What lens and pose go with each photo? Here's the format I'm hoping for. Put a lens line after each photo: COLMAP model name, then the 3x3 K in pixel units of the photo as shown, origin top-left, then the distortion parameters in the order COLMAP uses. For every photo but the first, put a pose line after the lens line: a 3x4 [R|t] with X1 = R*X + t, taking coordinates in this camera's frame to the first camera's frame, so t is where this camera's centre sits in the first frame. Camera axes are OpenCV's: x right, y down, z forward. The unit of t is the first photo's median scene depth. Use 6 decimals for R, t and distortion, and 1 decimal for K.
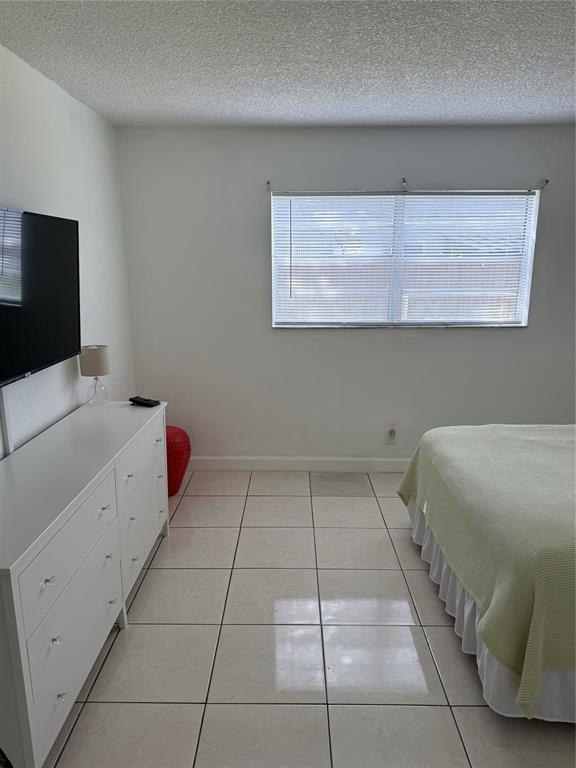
lens RADIAL K [[540.5, 0, 287.4], [0, 540.5, 384.6], [0, 0, 1]] dist [0.016459, -0.024660]
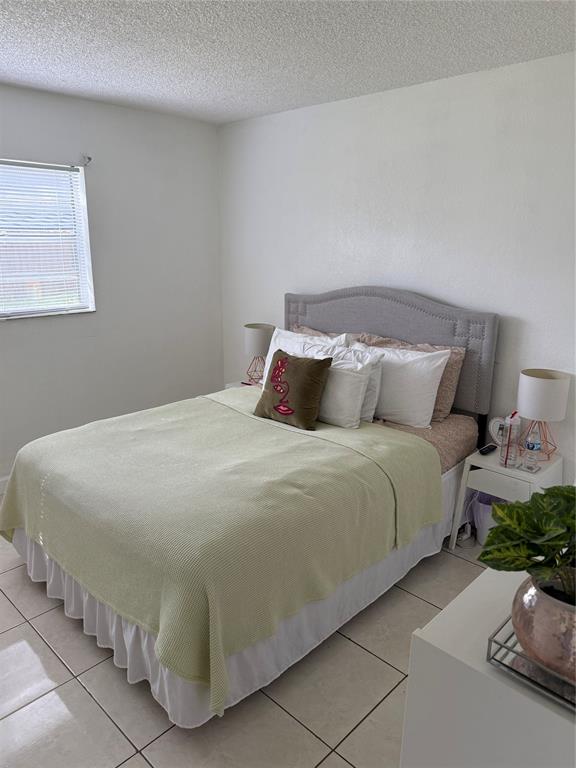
lens RADIAL K [[540.5, 0, 290.7], [0, 540.5, 380.8], [0, 0, 1]] dist [0.016459, -0.024660]
pose [[0.680561, -0.177360, 0.710901, -0.039200], [0.152462, 0.983302, 0.099365, -0.040107], [-0.716654, 0.040762, 0.696237, 0.126532]]
